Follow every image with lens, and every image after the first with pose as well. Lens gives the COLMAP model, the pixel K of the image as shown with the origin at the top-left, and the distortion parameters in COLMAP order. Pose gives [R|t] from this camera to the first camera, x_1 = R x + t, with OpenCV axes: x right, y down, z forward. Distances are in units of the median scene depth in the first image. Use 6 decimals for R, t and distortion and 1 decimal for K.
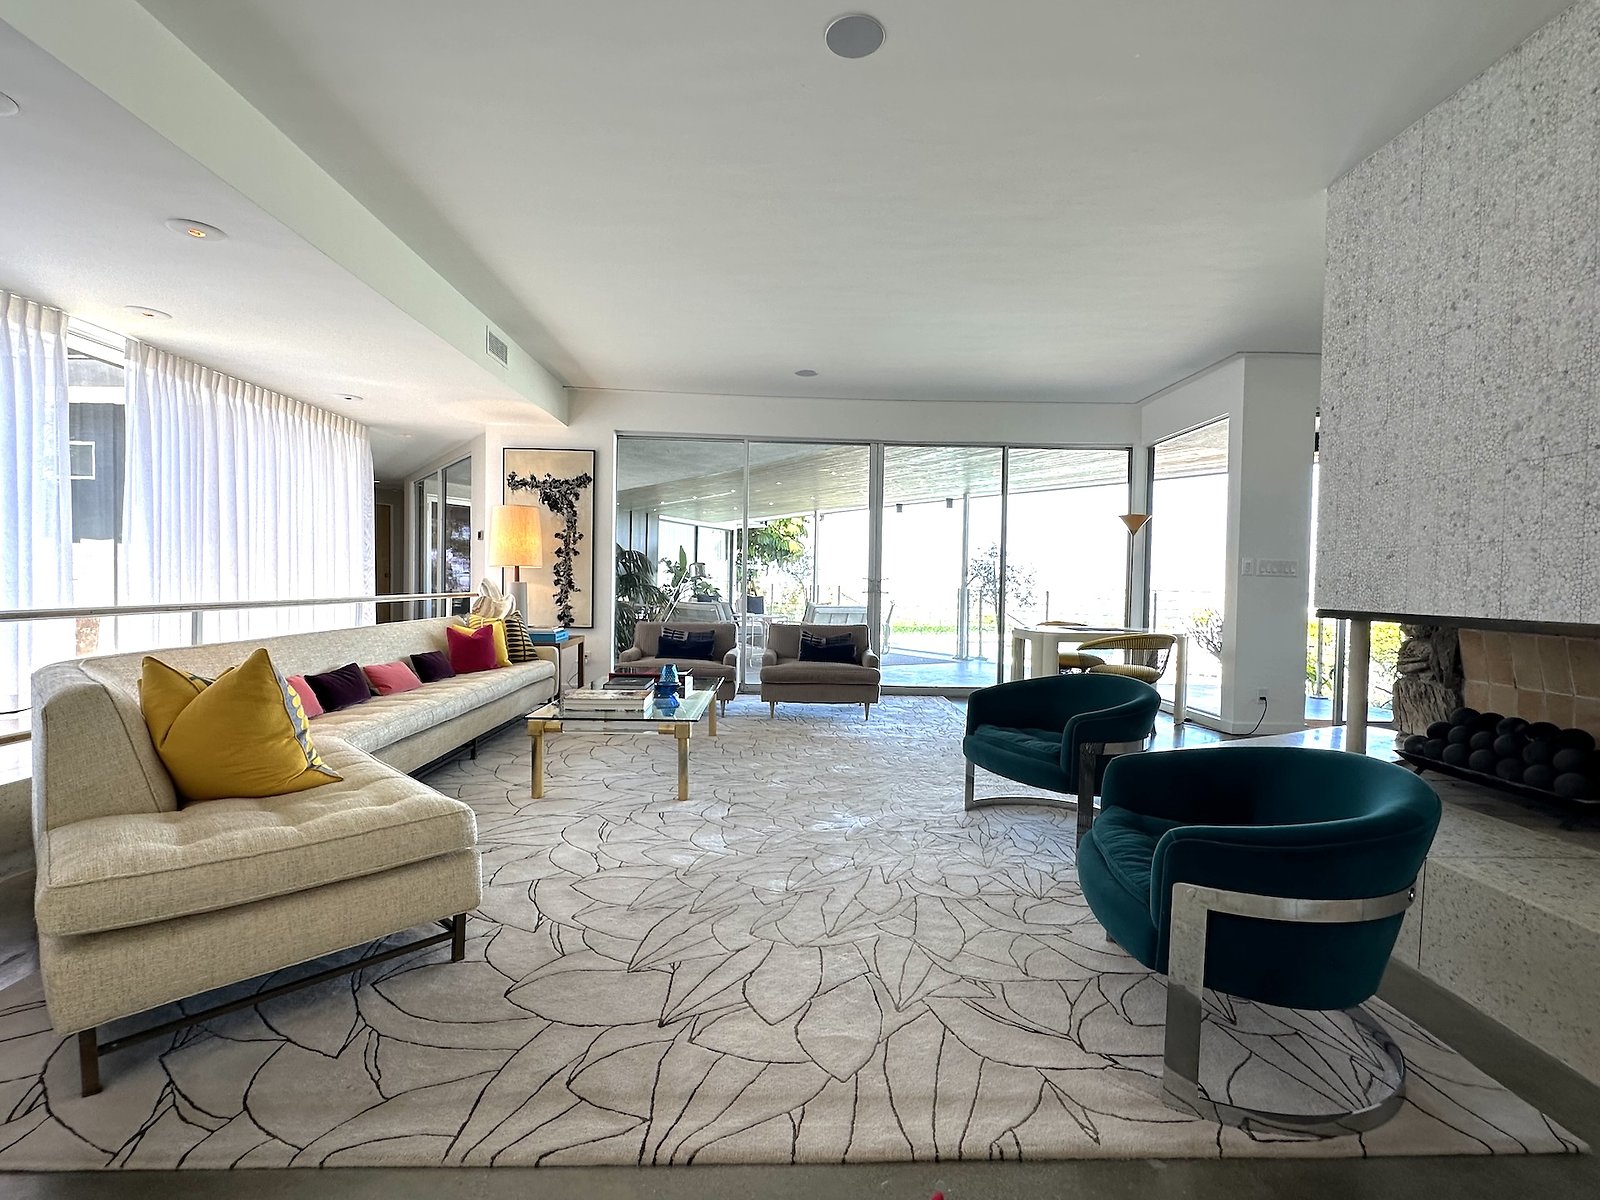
lens RADIAL K [[753.7, 0, 800.0], [0, 753.7, 600.0], [0, 0, 1]] dist [-0.003804, -0.000434]
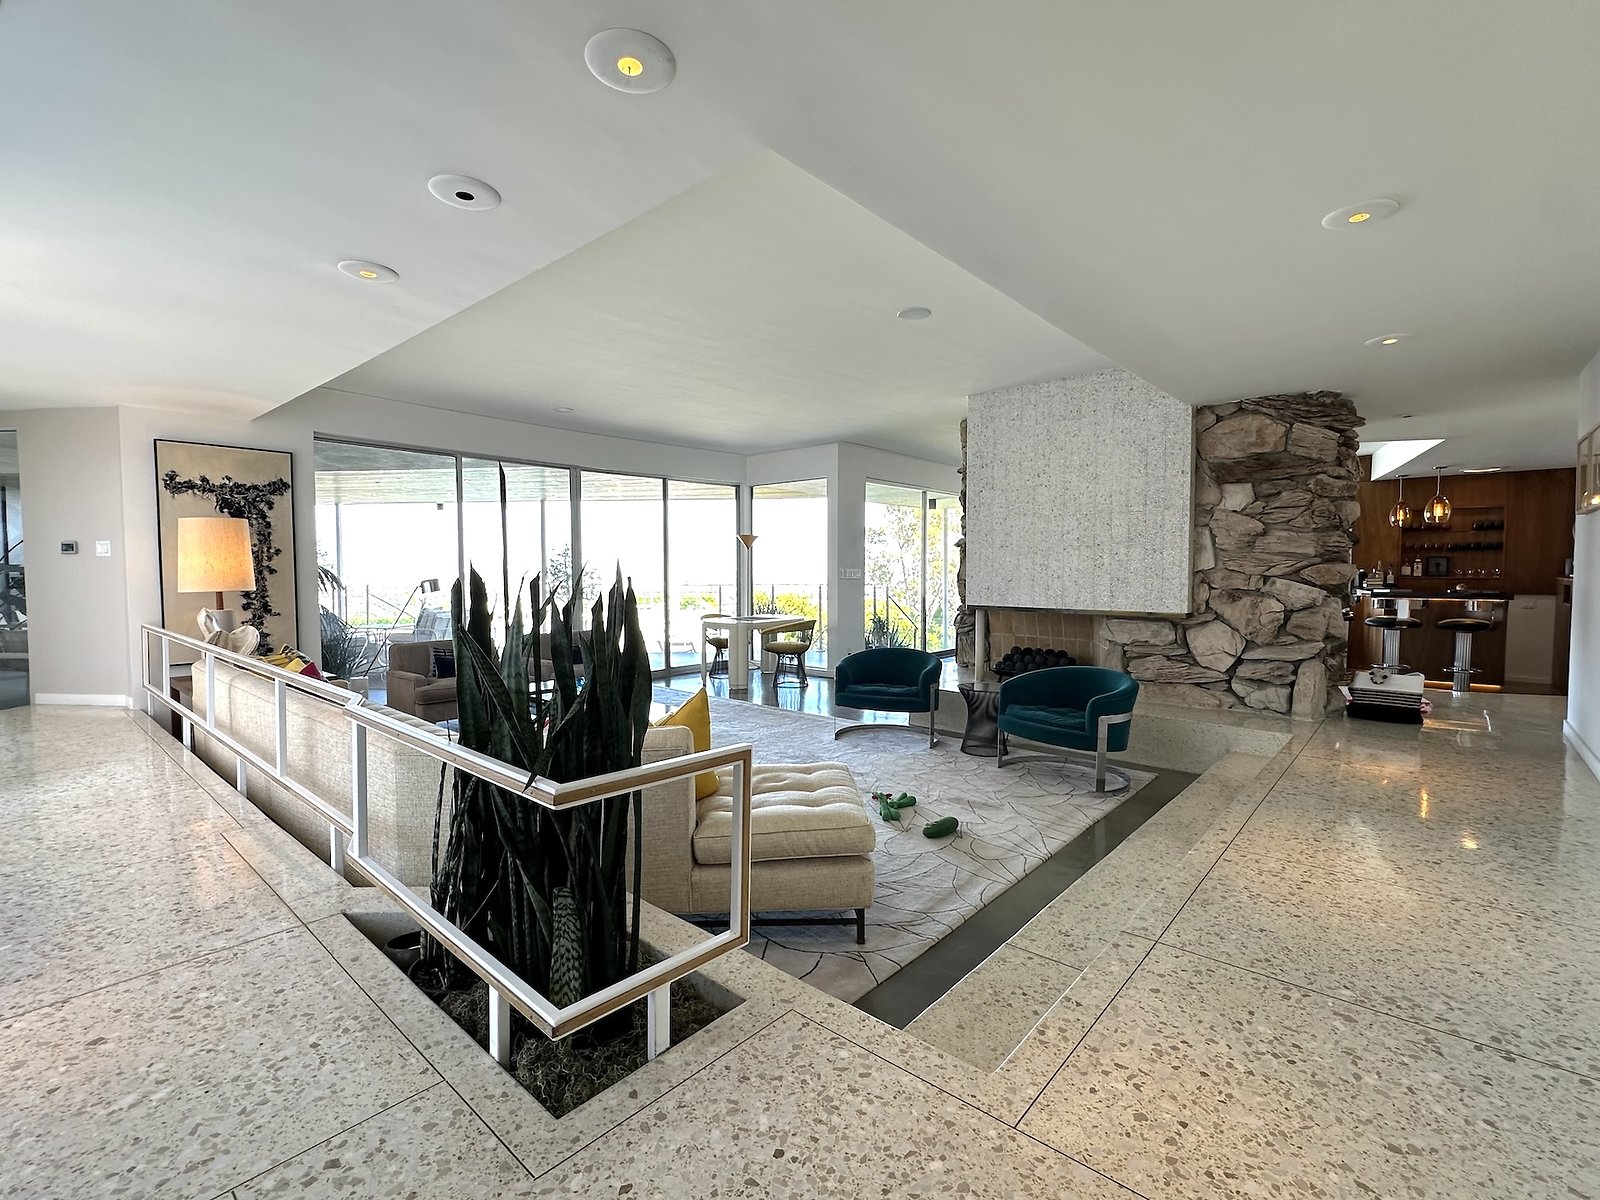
lens RADIAL K [[733.8, 0, 800.0], [0, 733.8, 600.0], [0, 0, 1]] dist [-0.002462, -0.000231]
pose [[0.682931, -0.051818, 0.728642, -0.498163], [0.031354, 0.998641, 0.041632, -0.045637], [-0.729810, -0.005586, 0.683628, -0.008771]]
